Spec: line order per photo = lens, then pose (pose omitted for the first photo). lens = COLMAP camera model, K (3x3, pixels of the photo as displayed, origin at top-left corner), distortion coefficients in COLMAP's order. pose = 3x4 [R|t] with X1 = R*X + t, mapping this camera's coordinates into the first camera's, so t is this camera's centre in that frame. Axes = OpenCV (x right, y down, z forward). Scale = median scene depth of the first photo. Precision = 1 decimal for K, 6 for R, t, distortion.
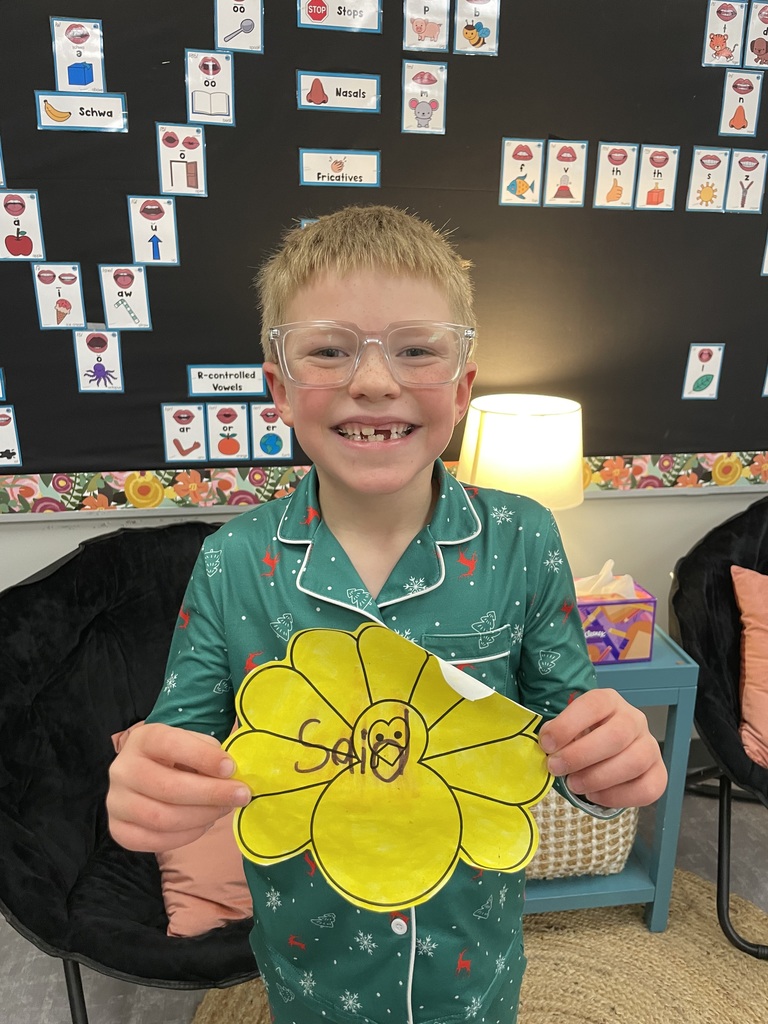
lens RADIAL K [[757.4, 0, 370.0], [0, 757.4, 534.9], [0, 0, 1]] dist [0.033030, -0.059808]
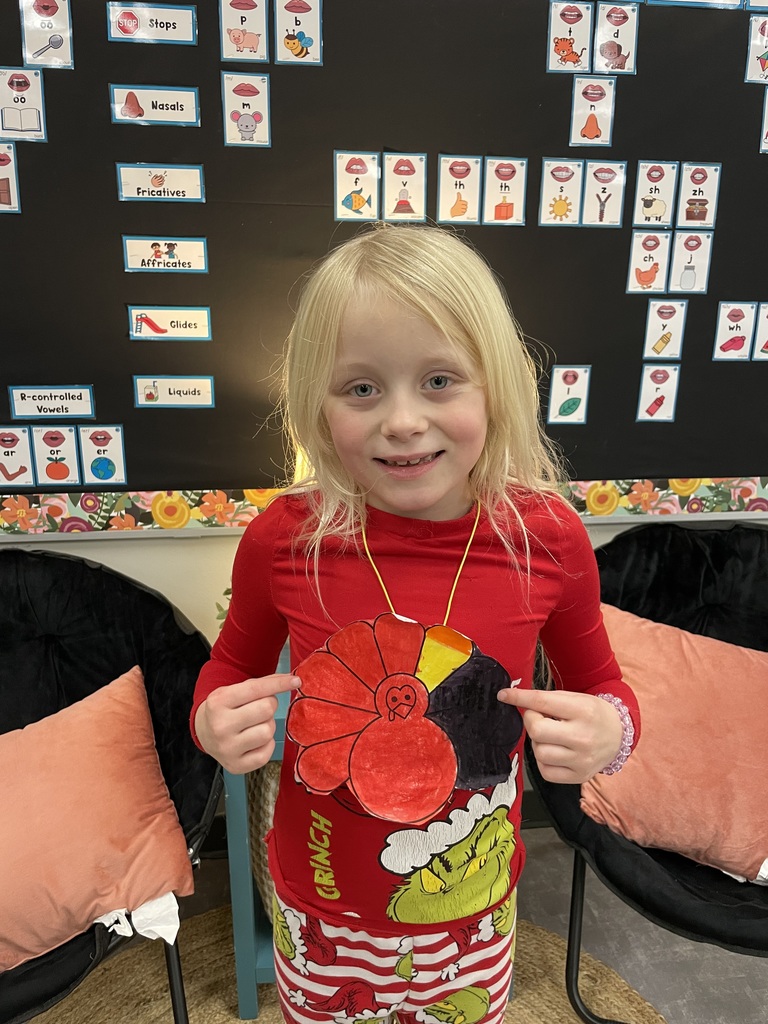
lens RADIAL K [[757.4, 0, 382.7], [0, 757.4, 531.3], [0, 0, 1]] dist [0.033030, -0.059808]
pose [[0.999381, 0.008405, -0.034175, 0.262214], [-0.009531, 0.999413, -0.032909, -0.013177], [0.033878, 0.033214, 0.998874, 0.061517]]
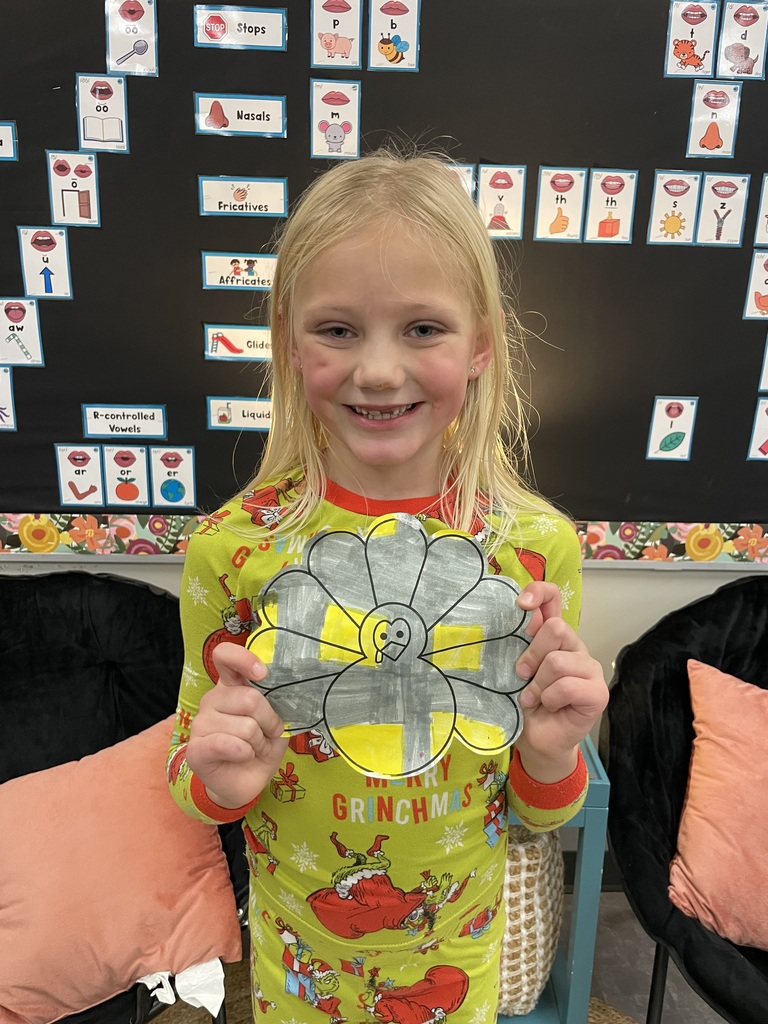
lens RADIAL K [[757.4, 0, 385.5], [0, 757.4, 533.2], [0, 0, 1]] dist [0.033030, -0.059808]
pose [[0.990549, 0.052785, -0.126595, 0.253260], [-0.057033, 0.997916, -0.030170, -0.057088], [0.124739, 0.037105, 0.991496, 0.122014]]
